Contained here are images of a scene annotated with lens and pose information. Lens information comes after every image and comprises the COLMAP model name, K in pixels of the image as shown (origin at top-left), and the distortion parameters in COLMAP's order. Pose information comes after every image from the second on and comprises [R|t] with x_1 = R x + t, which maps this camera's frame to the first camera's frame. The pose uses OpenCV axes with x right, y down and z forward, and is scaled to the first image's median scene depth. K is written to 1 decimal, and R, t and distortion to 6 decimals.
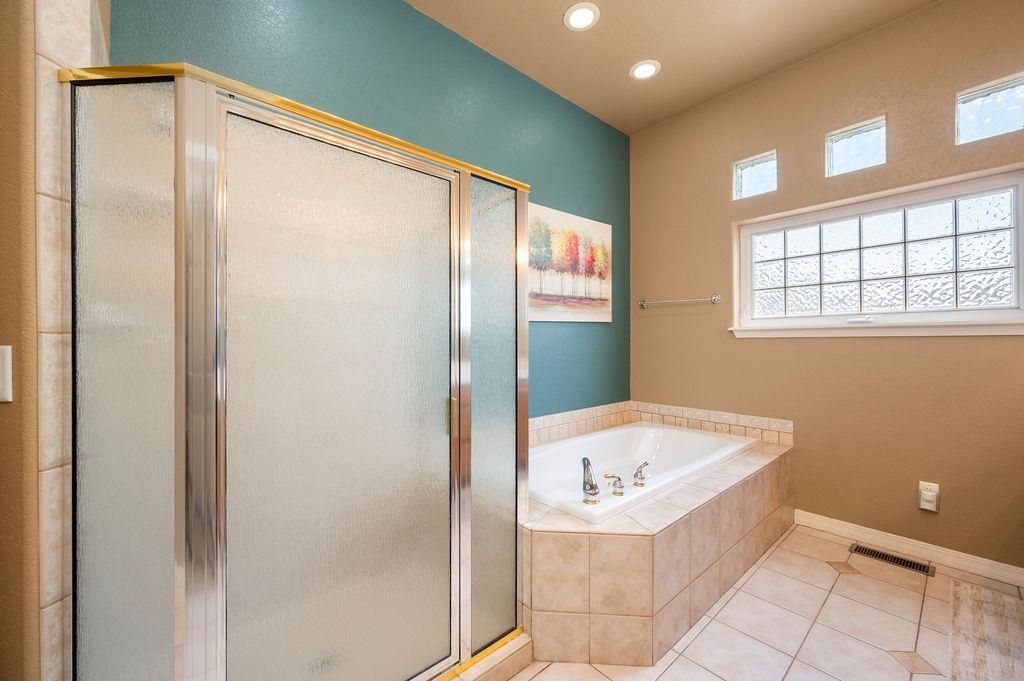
lens RADIAL K [[406.3, 0, 527.9], [0, 406.3, 340.9], [0, 0, 1]] dist [-0.000205, -0.000040]
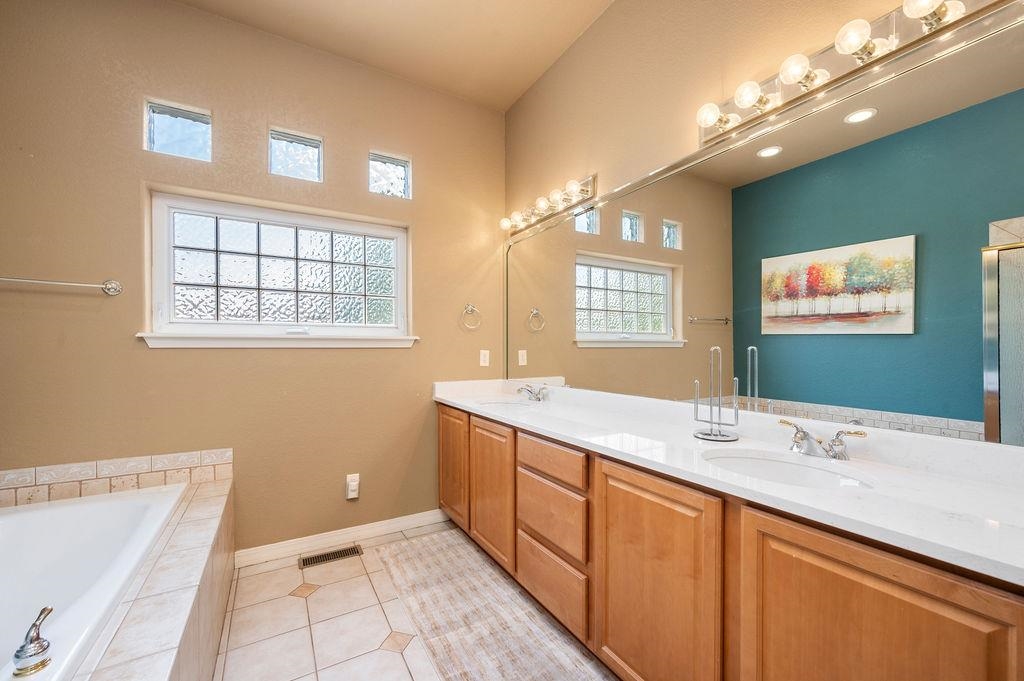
lens RADIAL K [[410.7, 0, 514.5], [0, 410.7, 352.1], [0, 0, 1]] dist [-0.000016, 0.000095]
pose [[0.213929, -0.007074, 0.976824, -0.049470], [-0.006129, 0.999944, 0.008584, -0.011517], [-0.976830, -0.007824, 0.213874, 0.262357]]
